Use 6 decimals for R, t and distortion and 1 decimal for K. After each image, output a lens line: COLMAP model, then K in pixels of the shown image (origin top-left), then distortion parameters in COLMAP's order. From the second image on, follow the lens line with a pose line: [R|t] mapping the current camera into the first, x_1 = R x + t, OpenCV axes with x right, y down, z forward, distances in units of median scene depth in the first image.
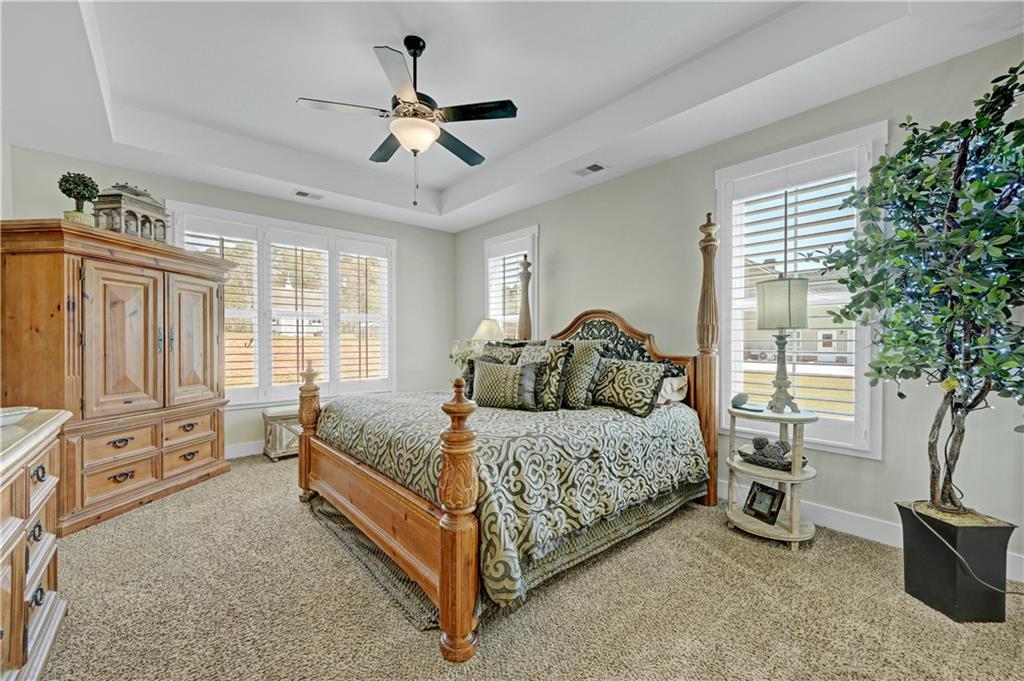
lens RADIAL K [[406.9, 0, 506.5], [0, 406.9, 341.7], [0, 0, 1]] dist [0.002641, 0.002374]
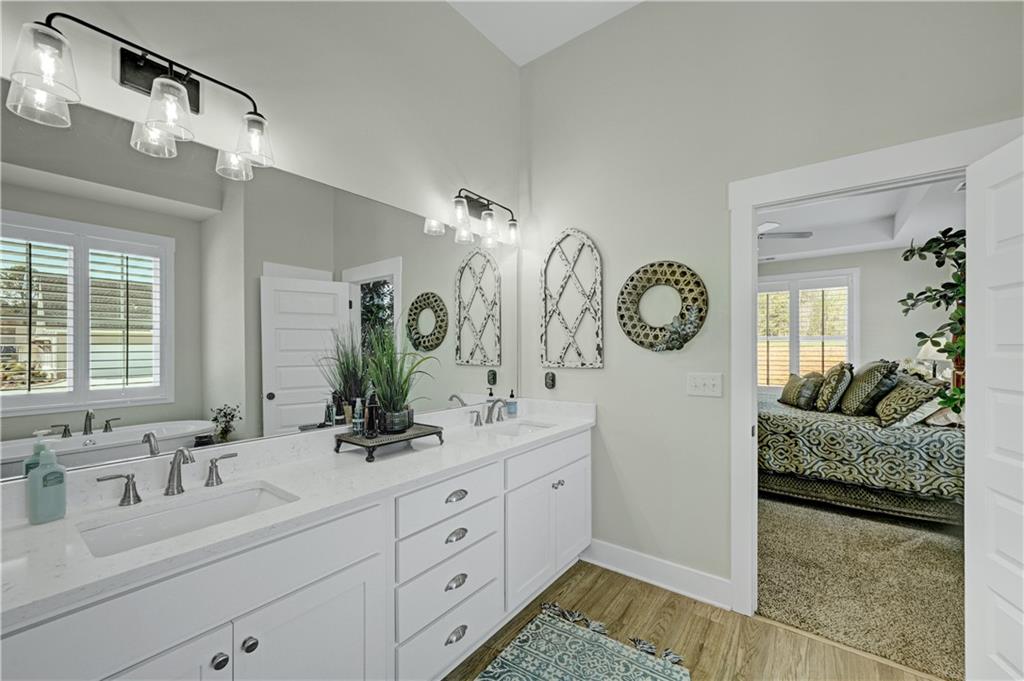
lens RADIAL K [[406.9, 0, 511.7], [0, 406.9, 346.8], [0, 0, 1]] dist [0.002641, 0.002374]
pose [[0.202839, -0.007107, -0.979186, 1.340371], [0.000513, 0.999974, -0.007152, -0.051407], [0.979212, 0.000948, 0.202837, -0.356066]]
